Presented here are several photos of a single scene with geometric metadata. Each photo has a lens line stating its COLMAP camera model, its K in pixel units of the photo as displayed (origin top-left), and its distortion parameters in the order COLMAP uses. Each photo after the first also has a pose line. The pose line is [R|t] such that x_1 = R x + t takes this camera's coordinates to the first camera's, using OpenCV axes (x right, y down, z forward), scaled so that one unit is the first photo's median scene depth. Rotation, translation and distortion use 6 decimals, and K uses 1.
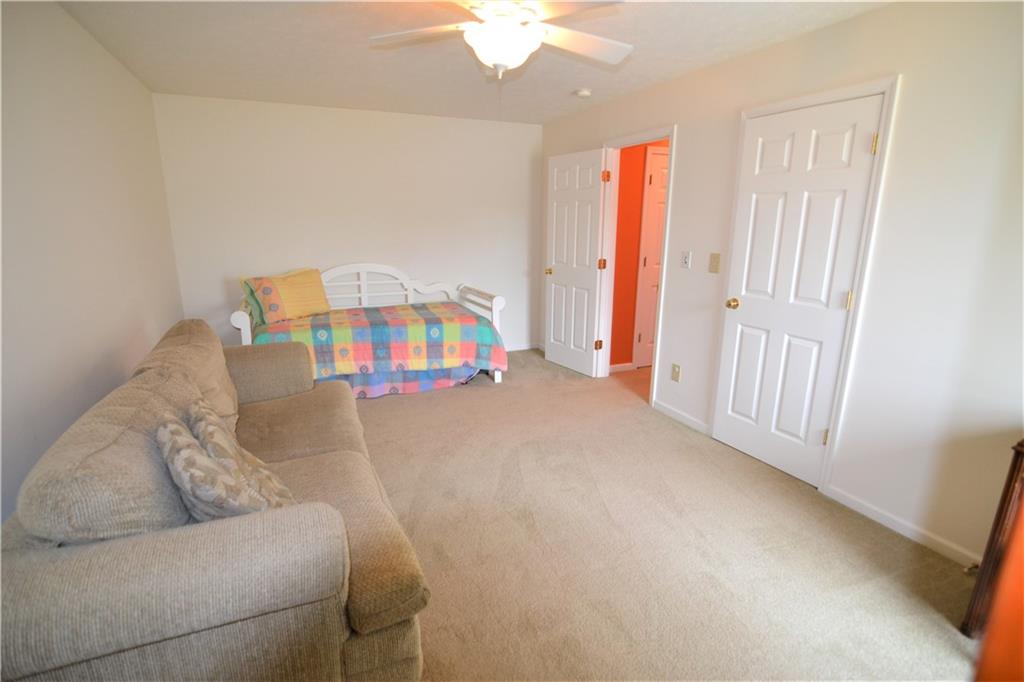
lens RADIAL K [[507.1, 0, 510.1], [0, 507.1, 348.7], [0, 0, 1]] dist [-0.028759, 0.009256]
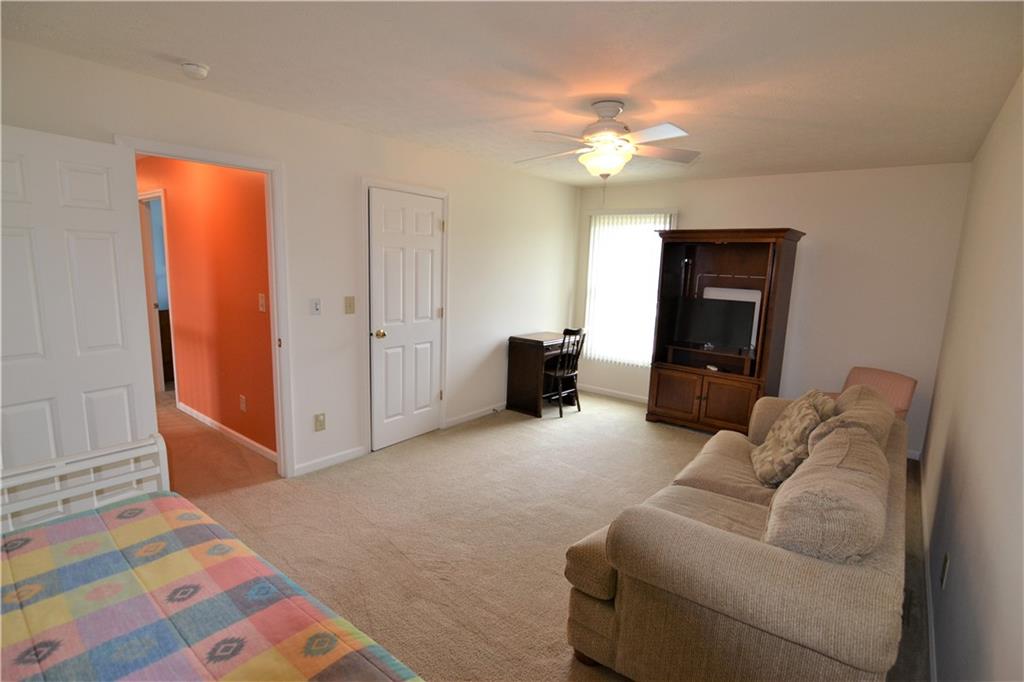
lens RADIAL K [[507.1, 0, 510.1], [0, 507.1, 348.7], [0, 0, 1]] dist [-0.028759, 0.009256]
pose [[-0.469742, -0.167534, 0.866761, -0.781496], [0.185389, 0.941214, 0.282396, -0.344925], [-0.863119, 0.293341, -0.411068, 1.242292]]
